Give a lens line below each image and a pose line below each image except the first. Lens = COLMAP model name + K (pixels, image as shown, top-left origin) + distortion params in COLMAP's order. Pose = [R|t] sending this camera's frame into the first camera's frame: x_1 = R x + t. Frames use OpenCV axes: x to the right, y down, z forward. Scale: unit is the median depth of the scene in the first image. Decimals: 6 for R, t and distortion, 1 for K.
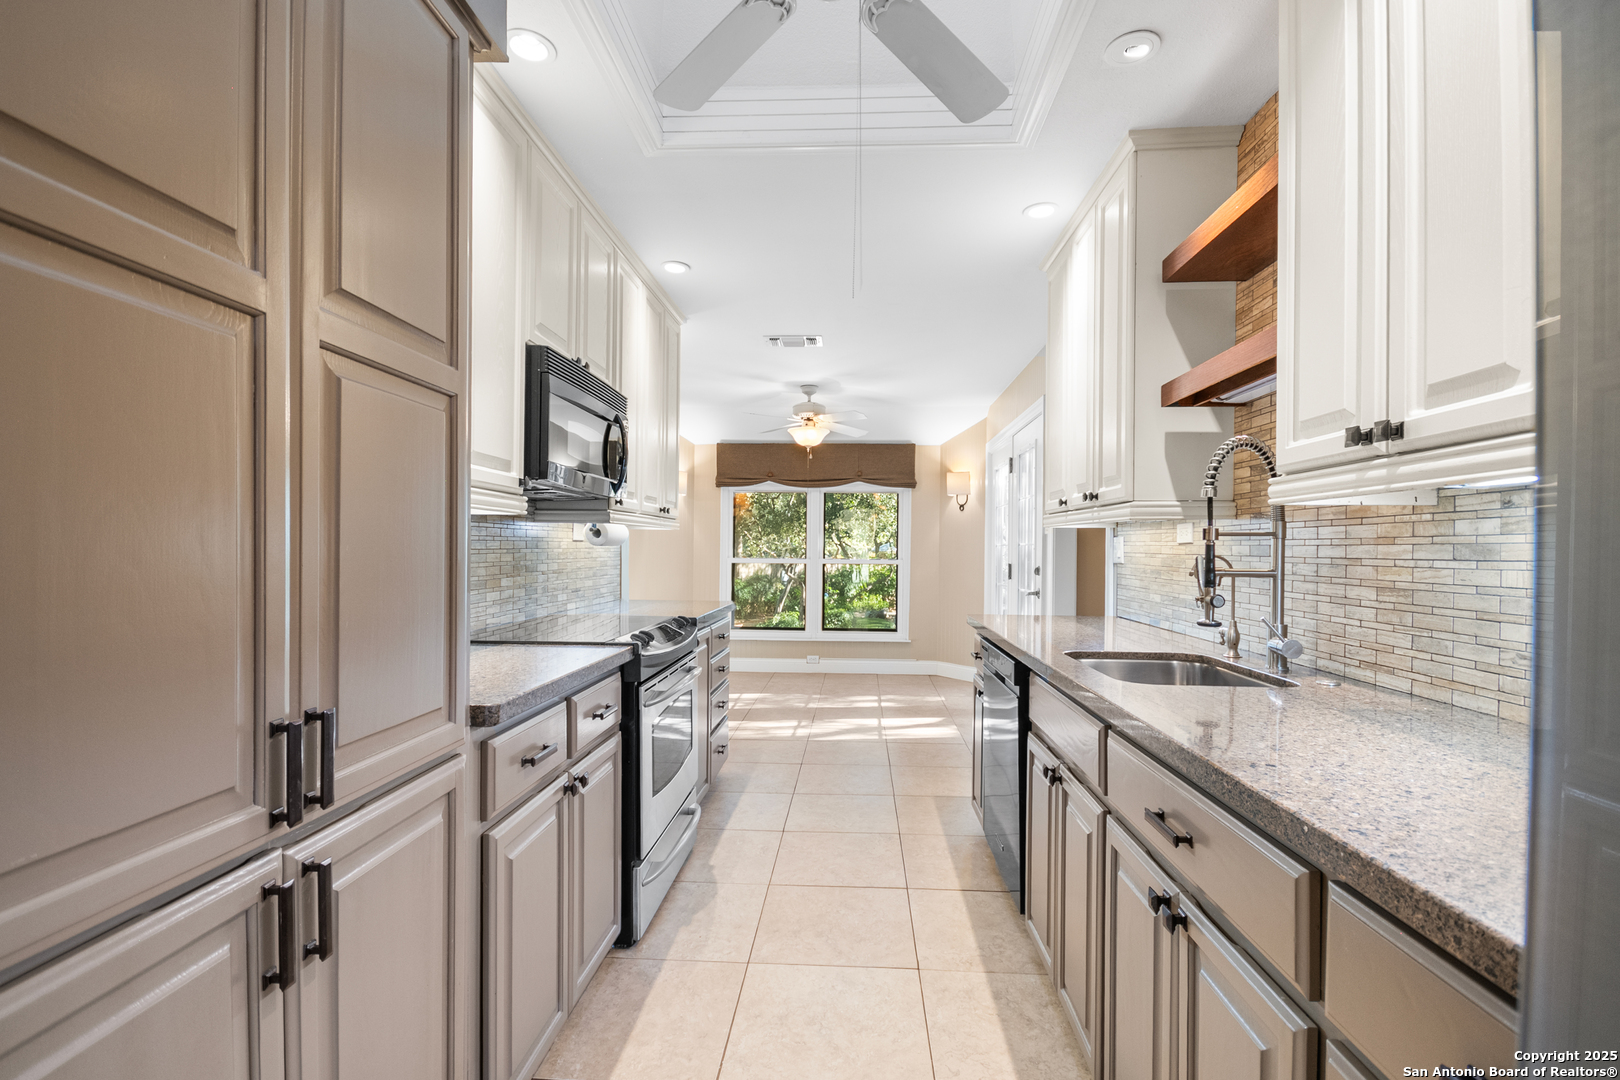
lens RADIAL K [[709.9, 0, 823.9], [0, 709.9, 546.7], [0, 0, 1]] dist [-0.004301, -0.000646]
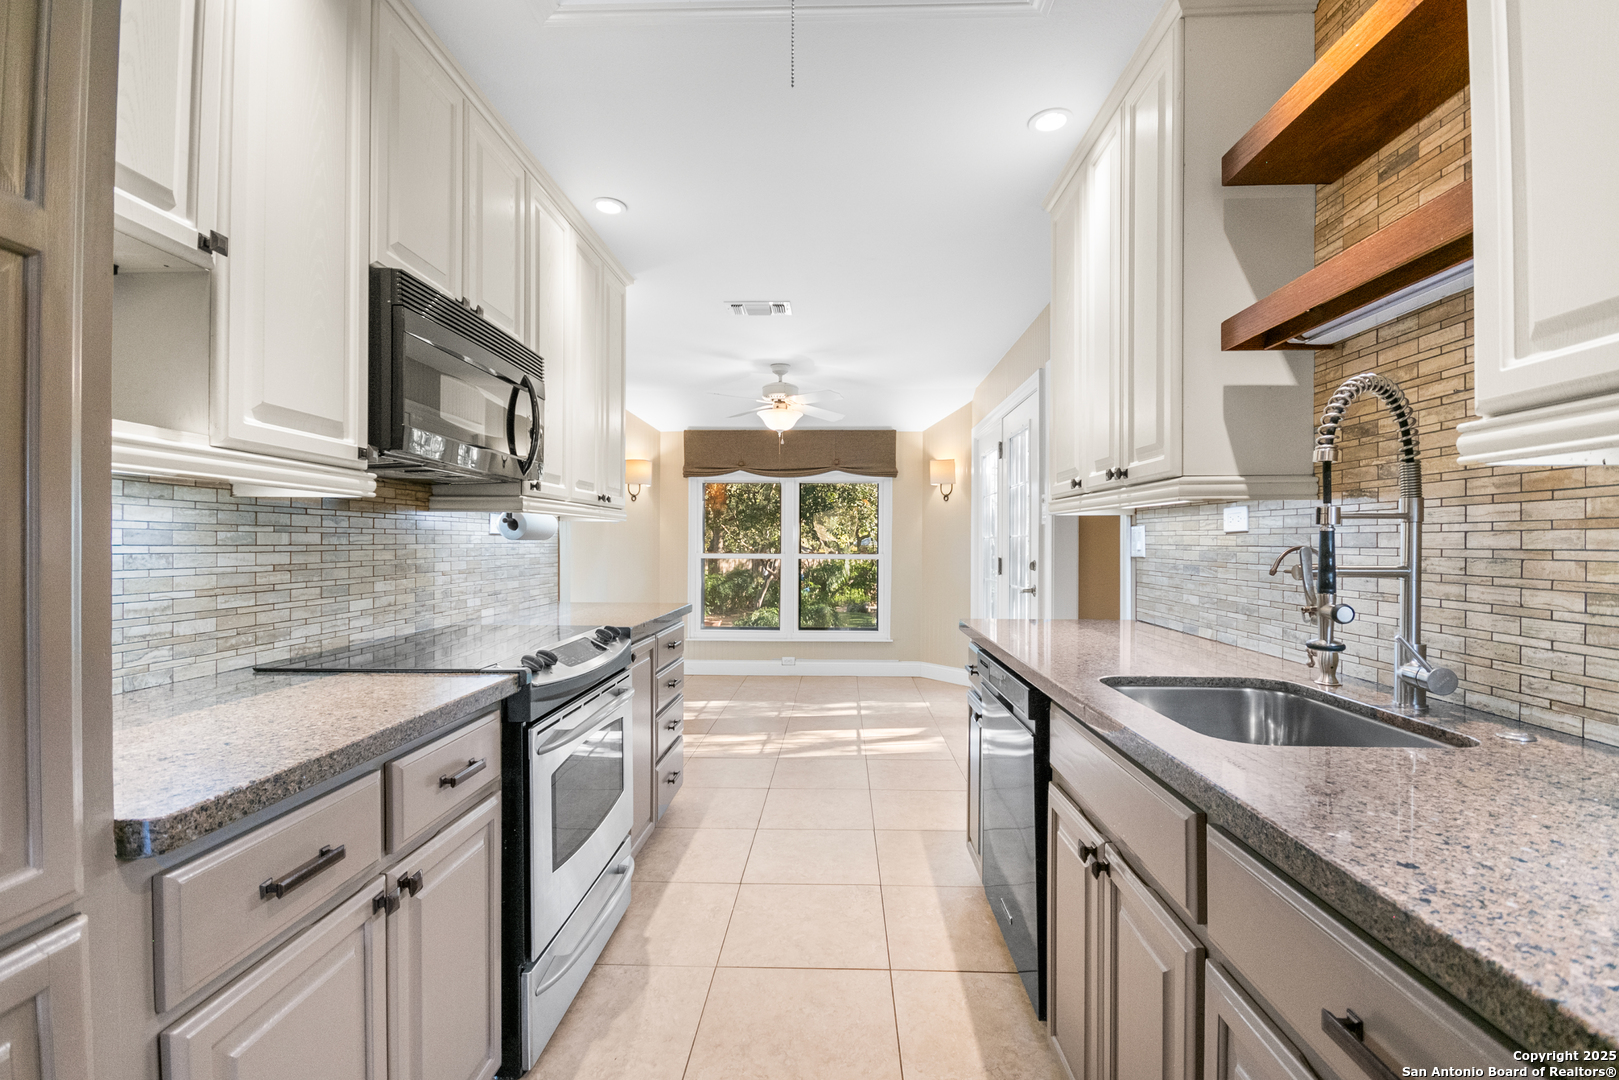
lens RADIAL K [[709.5, 0, 817.4], [0, 709.5, 538.4], [0, 0, 1]] dist [-0.004301, -0.000646]
pose [[0.999842, -0.006441, 0.016587, 0.026069], [0.006488, 0.999975, -0.002832, 0.002005], [-0.016569, 0.002939, 0.999858, 0.210681]]
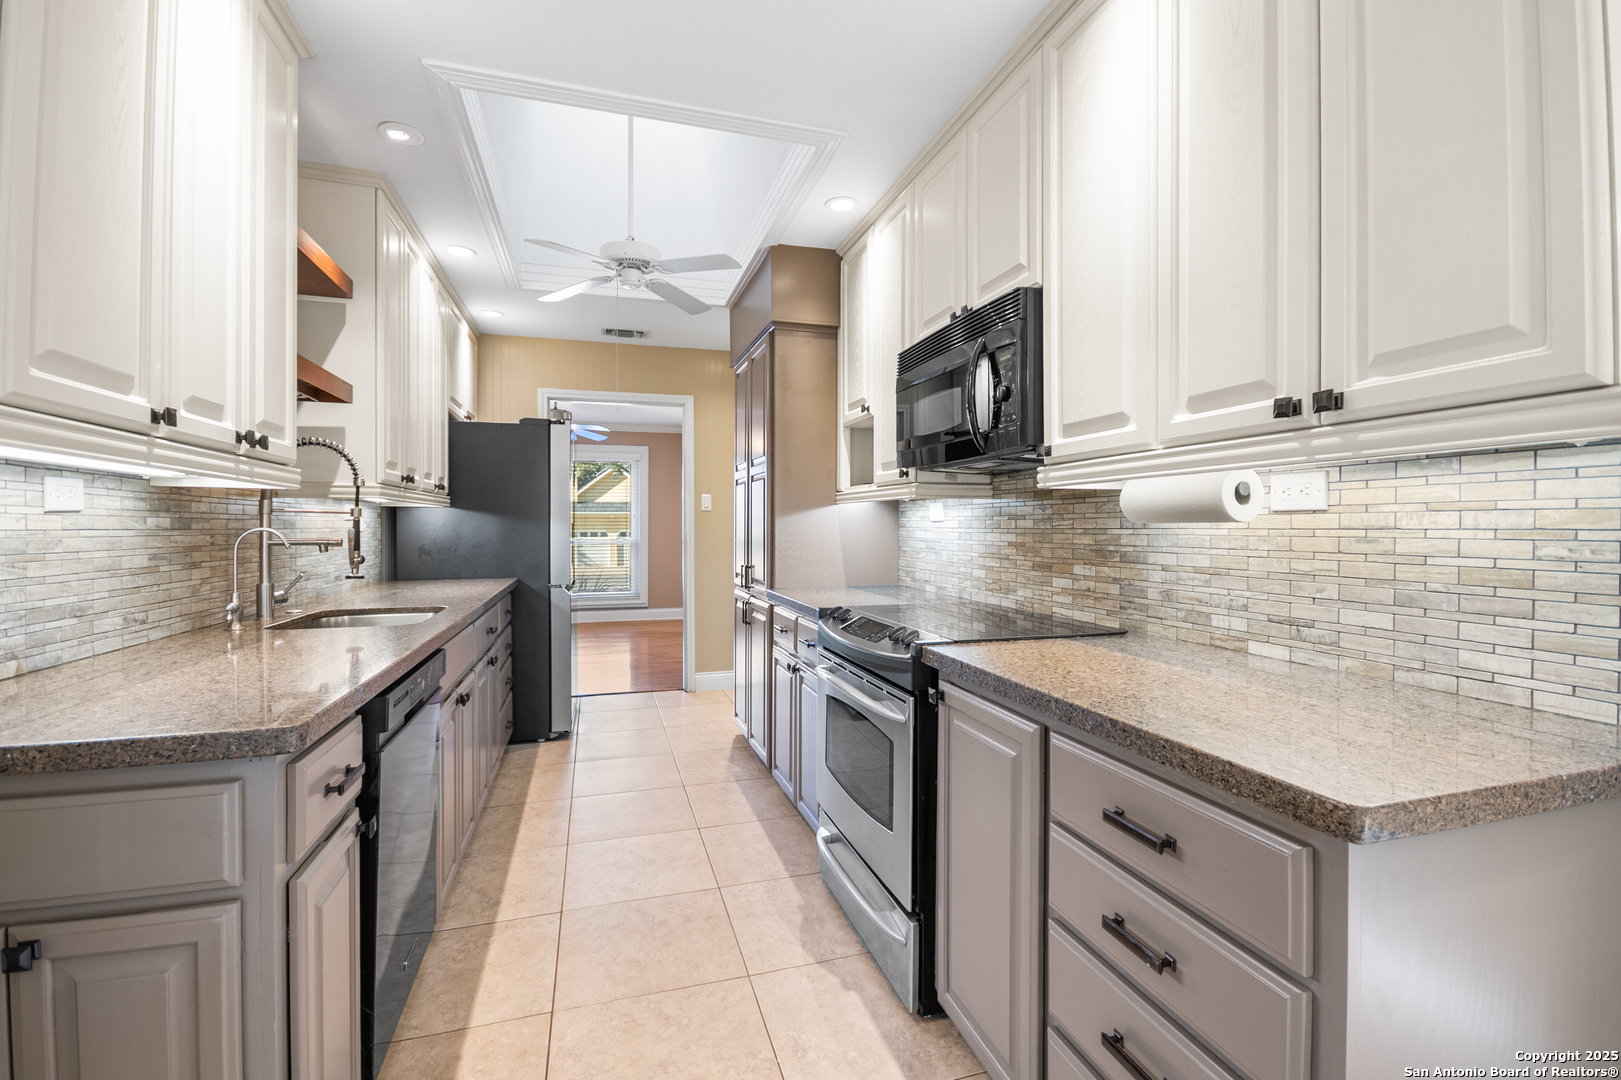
lens RADIAL K [[710.4, 0, 819.4], [0, 710.4, 527.4], [0, 0, 1]] dist [-0.004301, -0.000646]
pose [[-0.937699, -0.007934, -0.347358, 0.118440], [-0.006964, 0.999968, -0.004039, 0.007348], [0.347379, -0.001368, -0.937724, 1.754051]]
